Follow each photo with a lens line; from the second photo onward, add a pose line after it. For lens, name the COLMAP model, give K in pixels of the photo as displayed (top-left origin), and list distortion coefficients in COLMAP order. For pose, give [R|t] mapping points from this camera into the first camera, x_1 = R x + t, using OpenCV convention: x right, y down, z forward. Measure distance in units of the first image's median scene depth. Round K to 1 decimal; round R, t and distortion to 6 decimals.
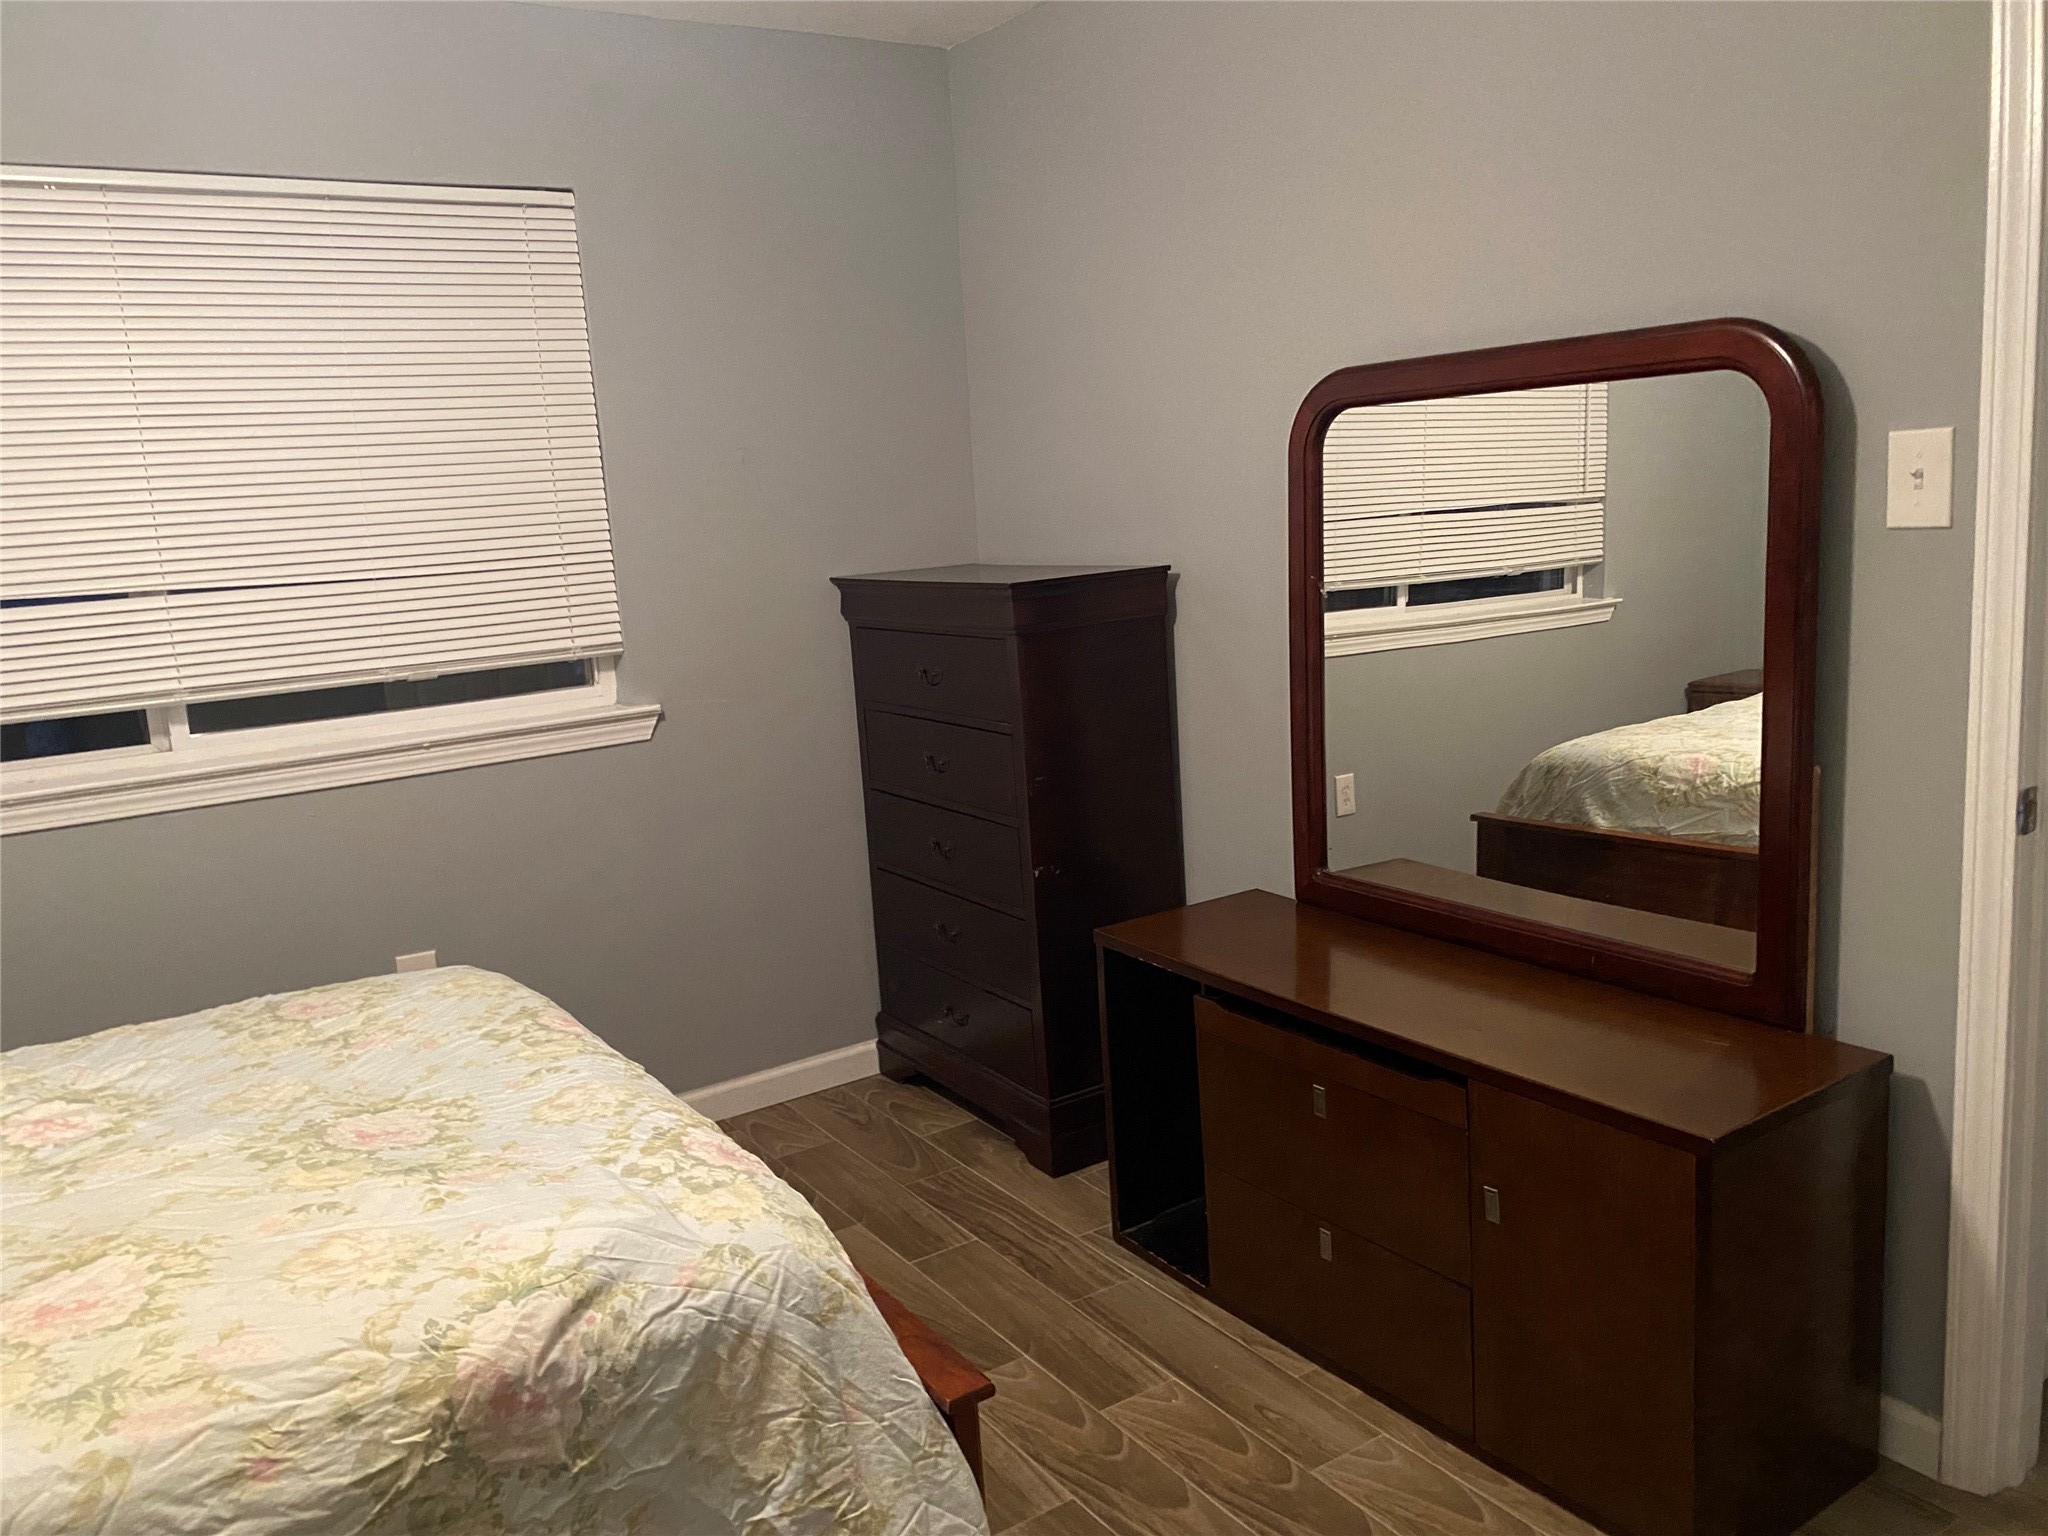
lens RADIAL K [[1558.6, 0, 1024.0], [0, 1558.6, 768.0], [0, 0, 1]] dist [-0.002172, 0.002100]
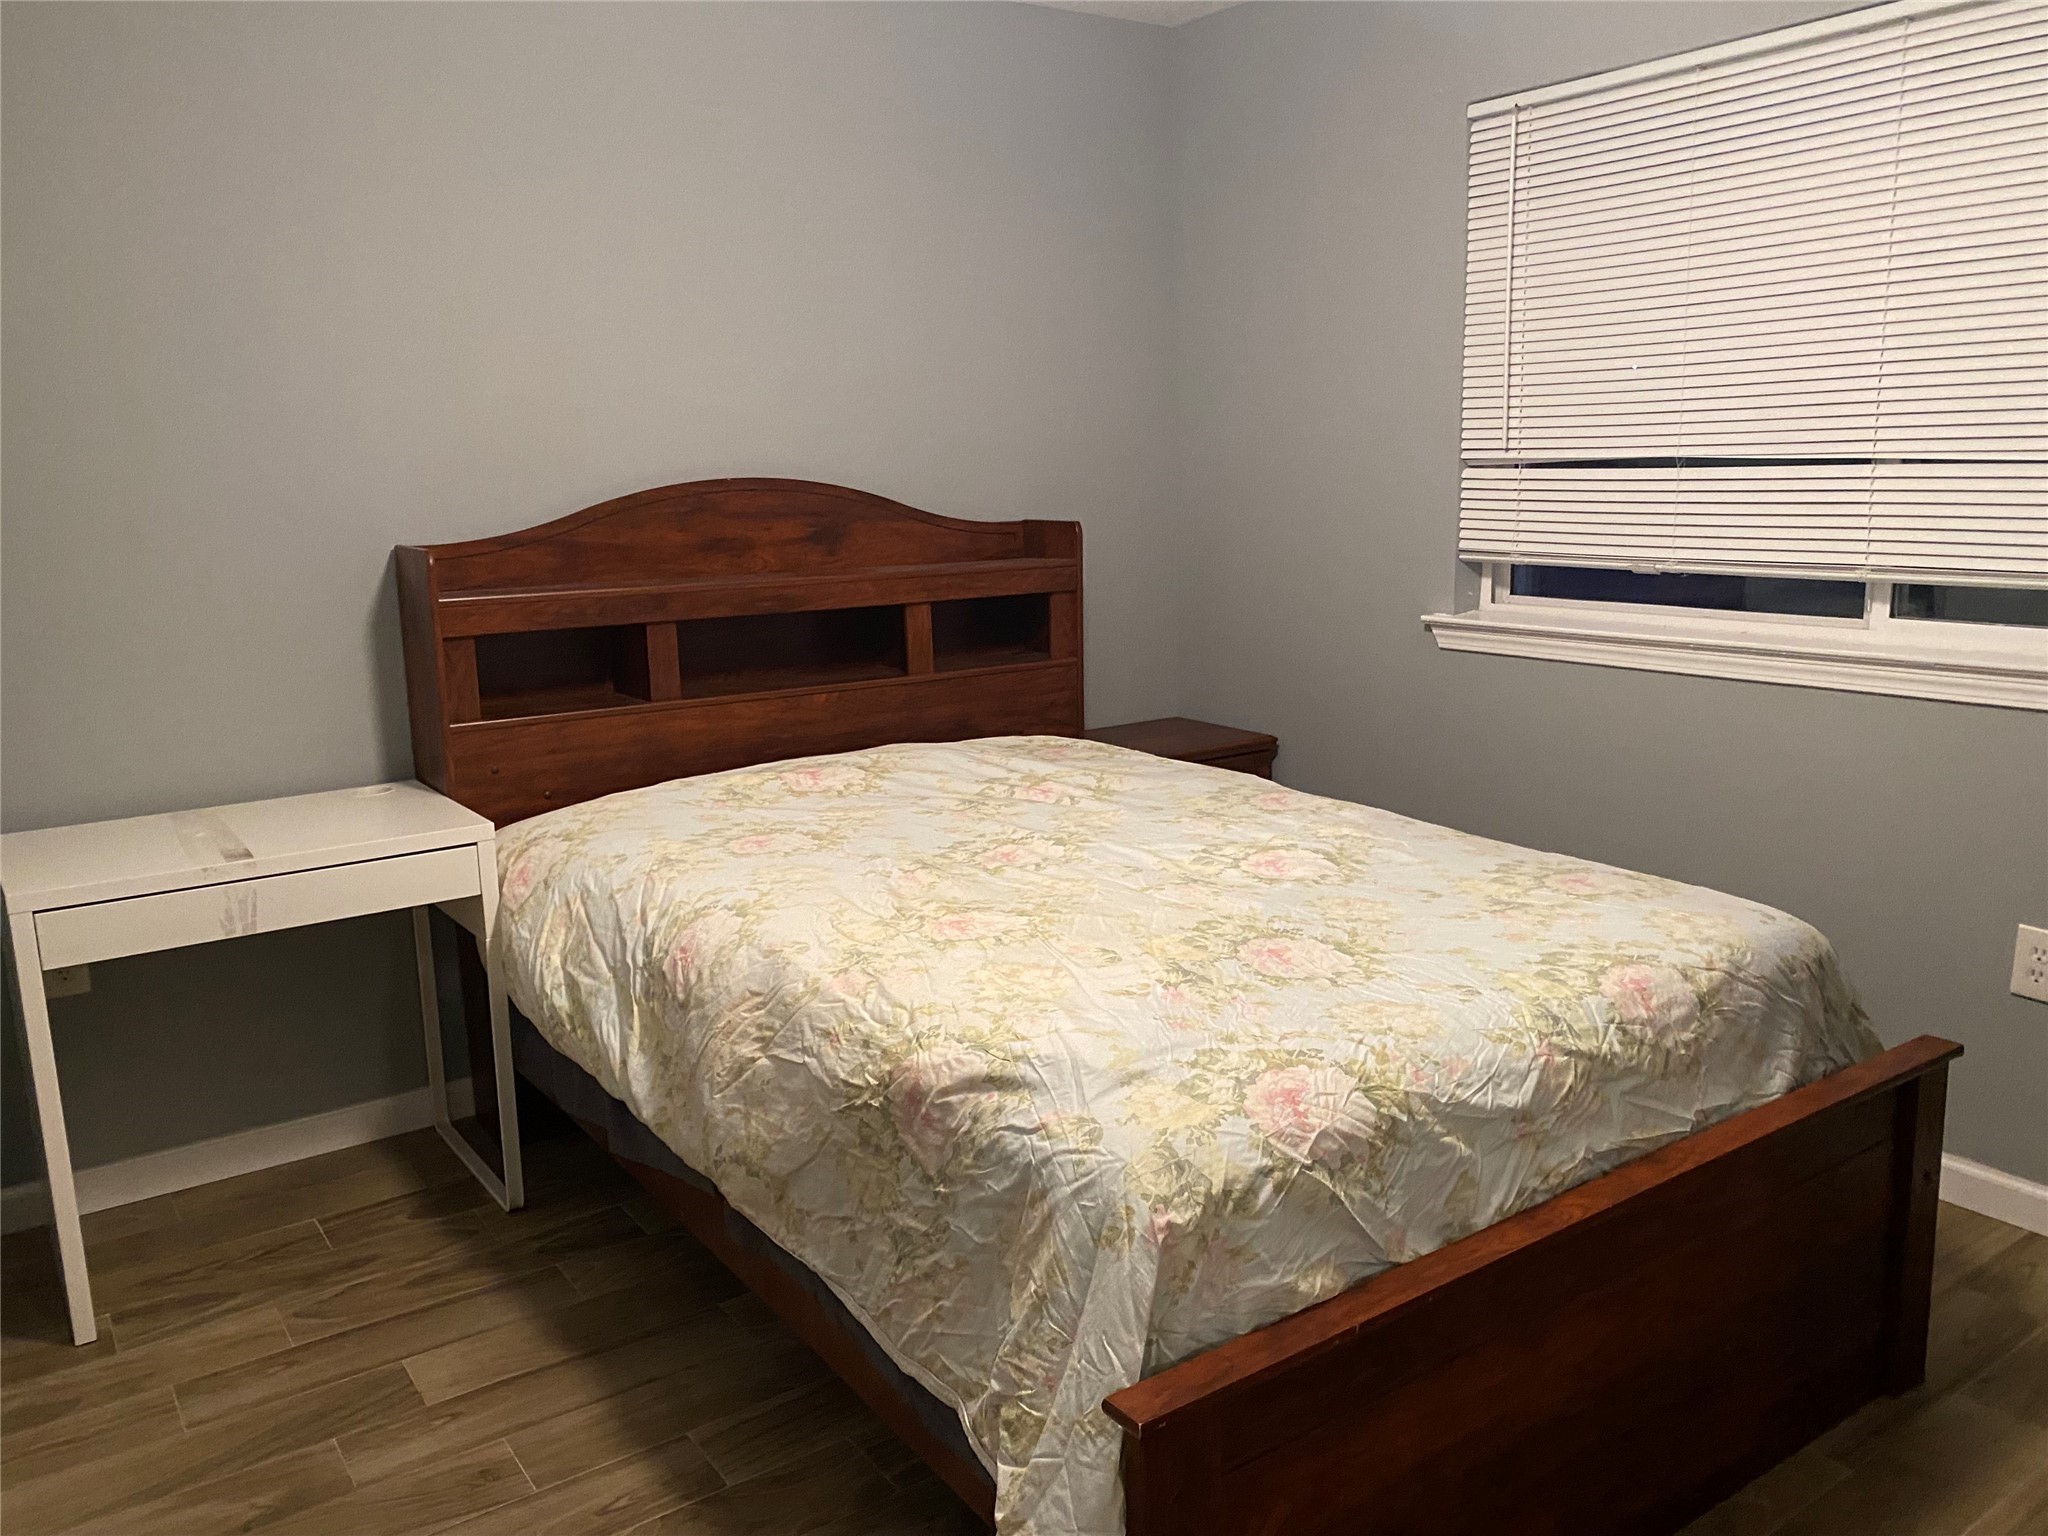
lens RADIAL K [[1603.2, 0, 1024.0], [0, 1603.2, 768.0], [0, 0, 1]] dist [0.003623, 0.000636]
pose [[0.027304, 0.253131, -0.967047, 0.793411], [-0.153838, 0.956947, 0.246143, -0.178889], [0.987719, 0.142047, 0.065070, 0.862079]]
